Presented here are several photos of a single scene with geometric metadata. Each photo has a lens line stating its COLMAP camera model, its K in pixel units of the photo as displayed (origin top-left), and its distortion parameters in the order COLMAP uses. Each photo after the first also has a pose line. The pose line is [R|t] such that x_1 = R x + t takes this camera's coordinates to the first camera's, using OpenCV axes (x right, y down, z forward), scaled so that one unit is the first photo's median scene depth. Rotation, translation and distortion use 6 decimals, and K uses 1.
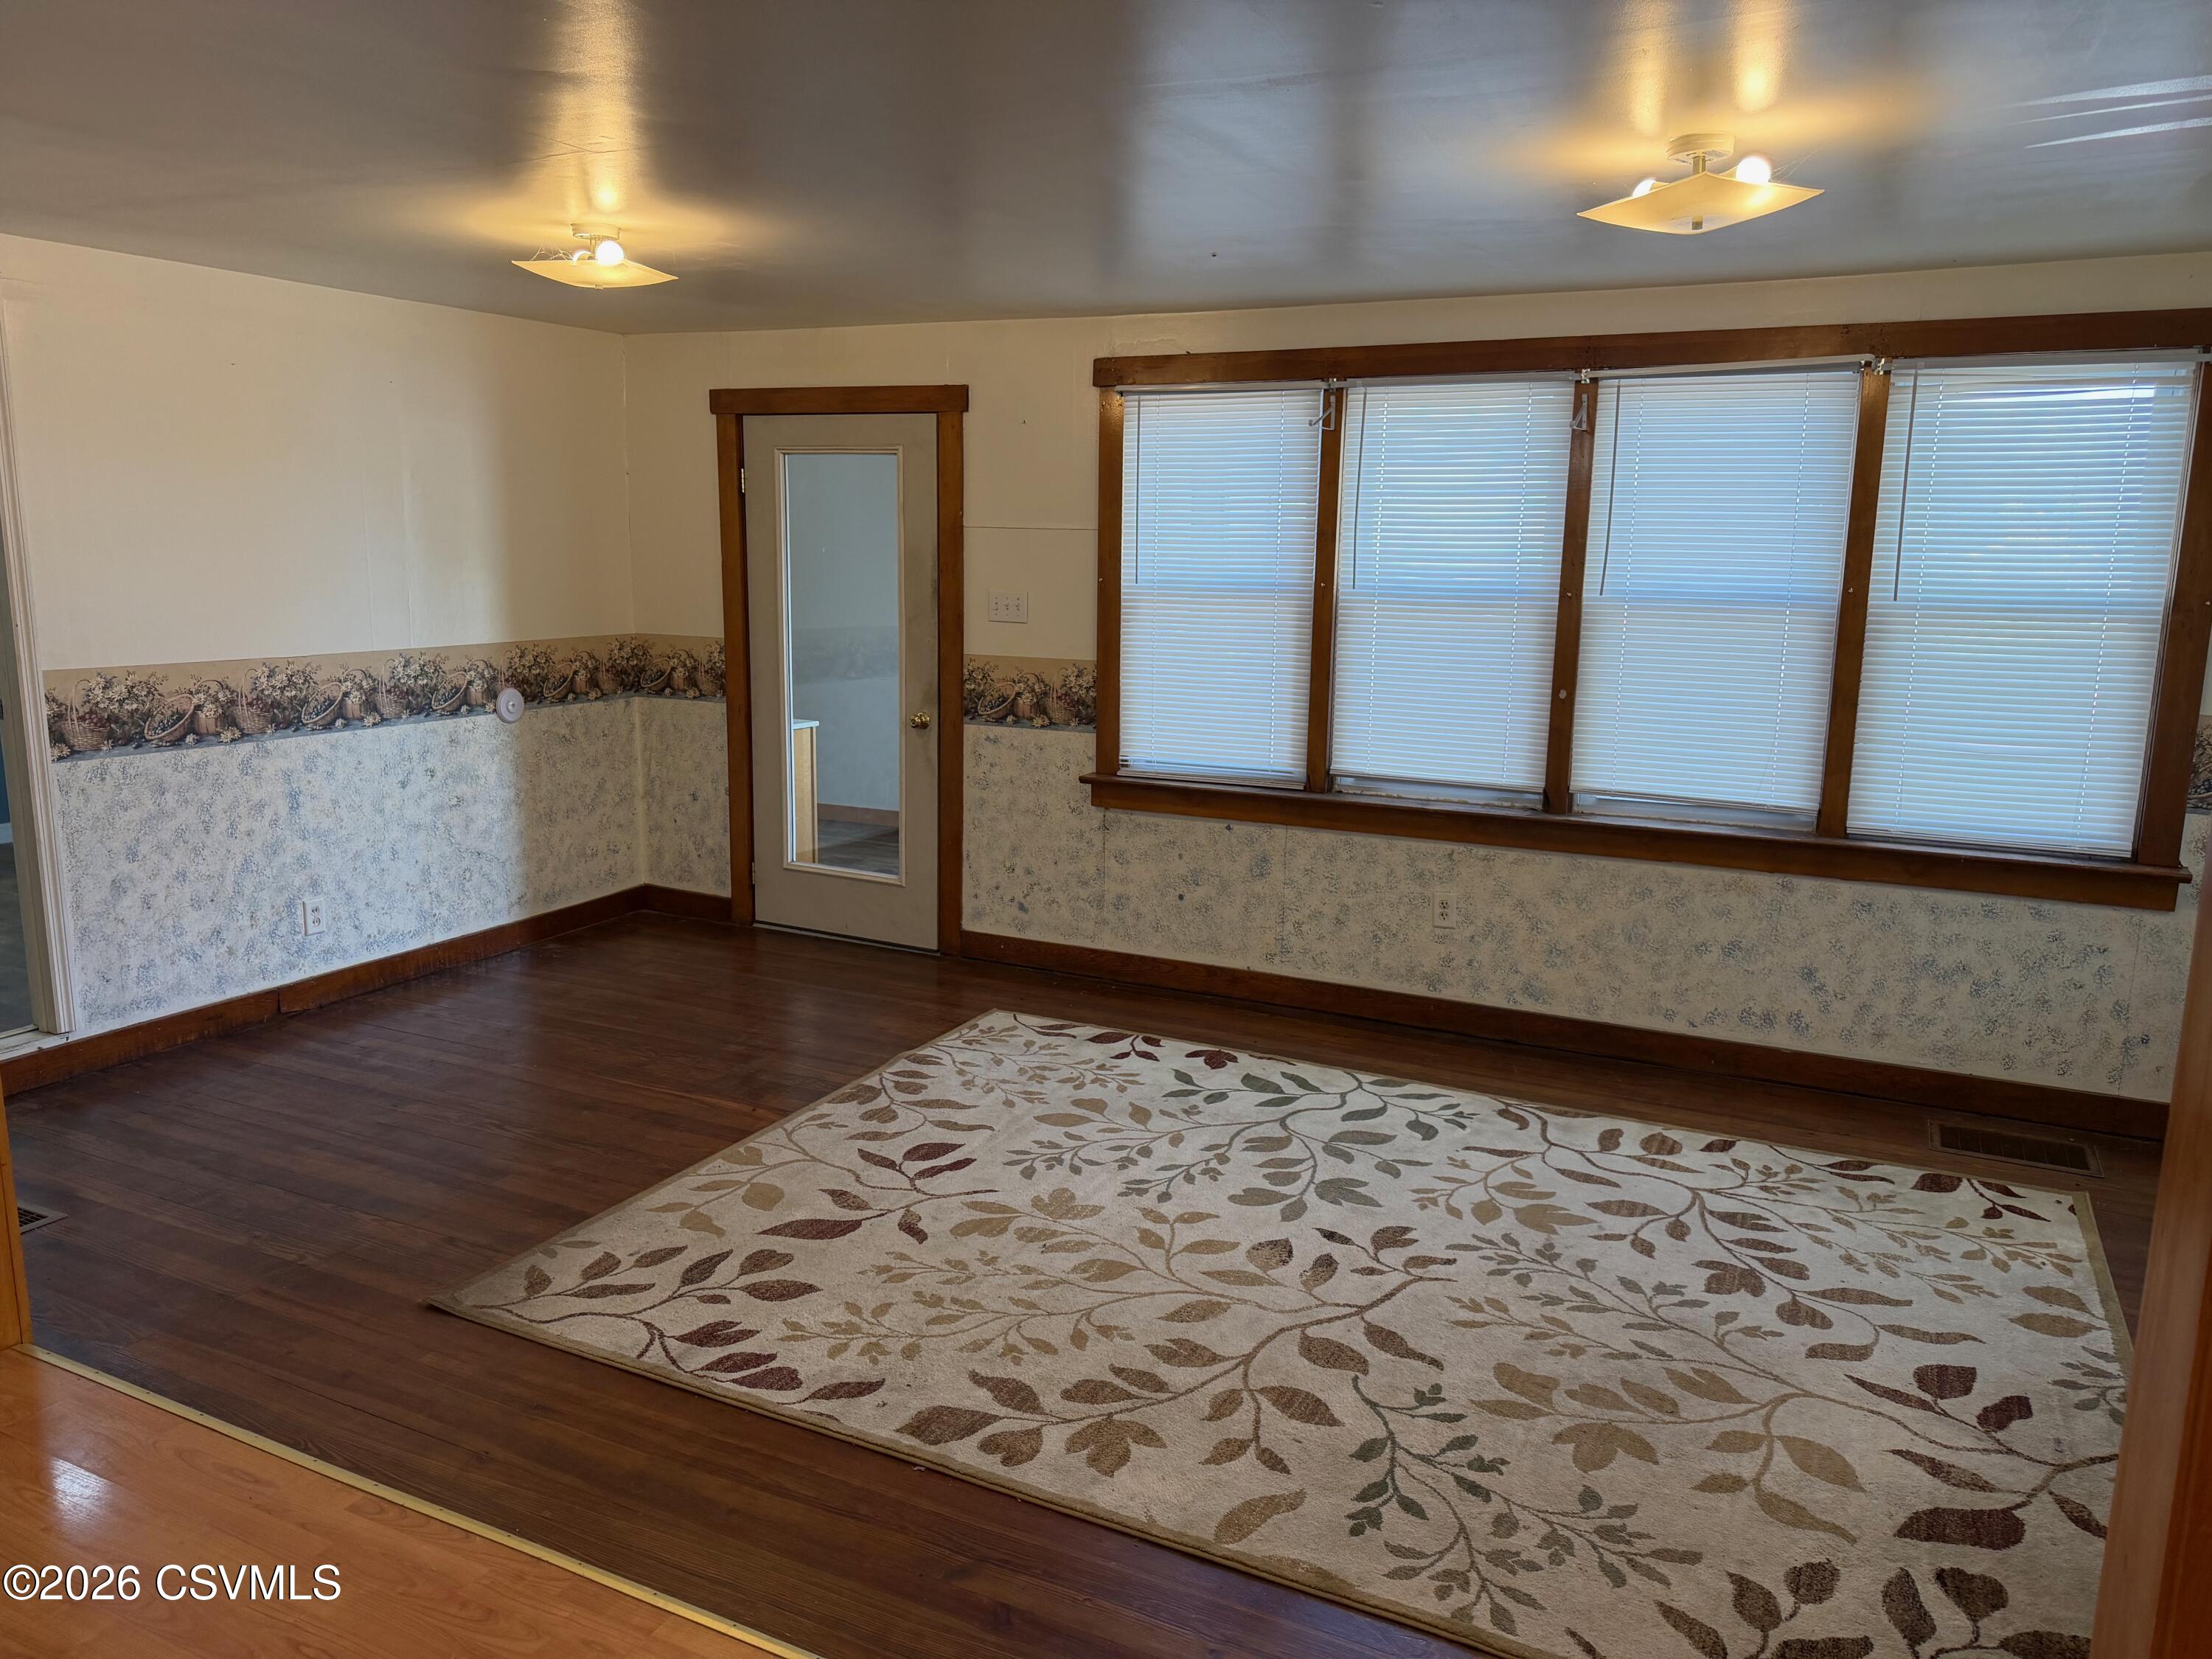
lens RADIAL K [[1560.0, 0, 1108.8], [0, 1560.0, 830.1], [0, 0, 1]] dist [0.005500, -0.025735]
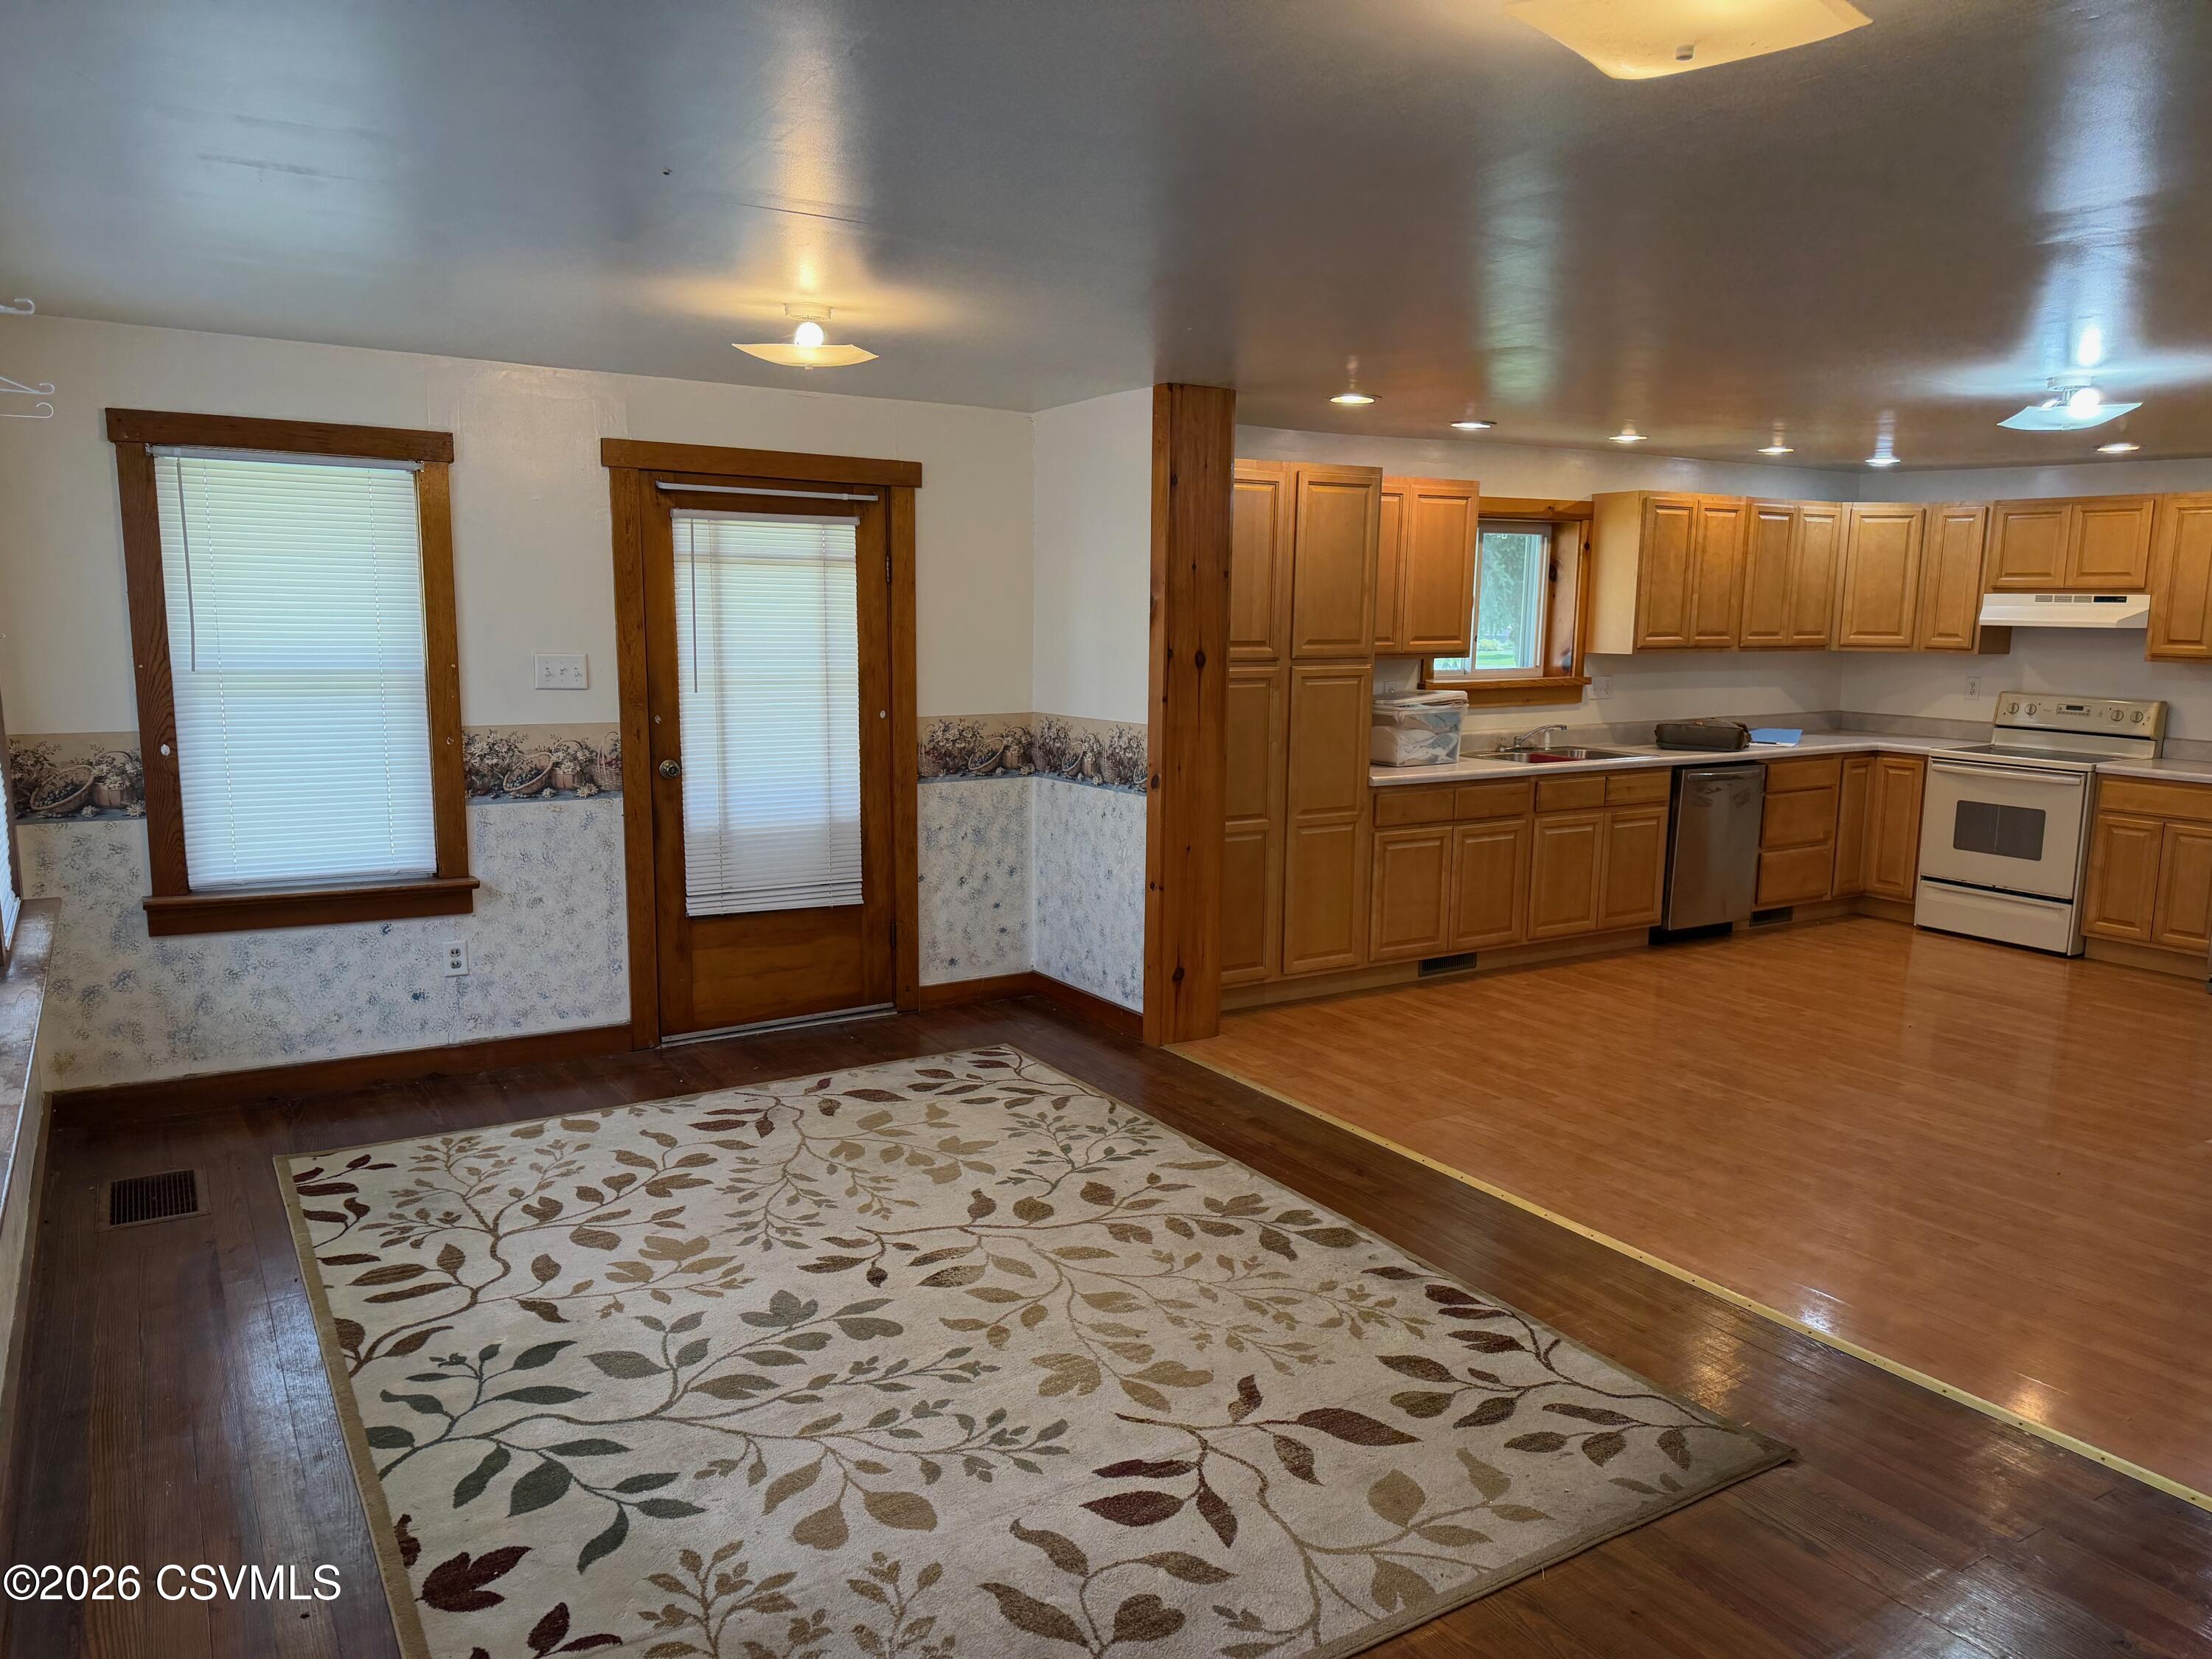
lens RADIAL K [[1560.0, 0, 1102.3], [0, 1560.0, 828.7], [0, 0, 1]] dist [0.005500, -0.025735]
pose [[-0.851838, -0.099682, 0.514232, -0.475376], [0.071162, 0.950600, 0.302152, -0.314822], [-0.518949, 0.293978, -0.802664, 1.658233]]
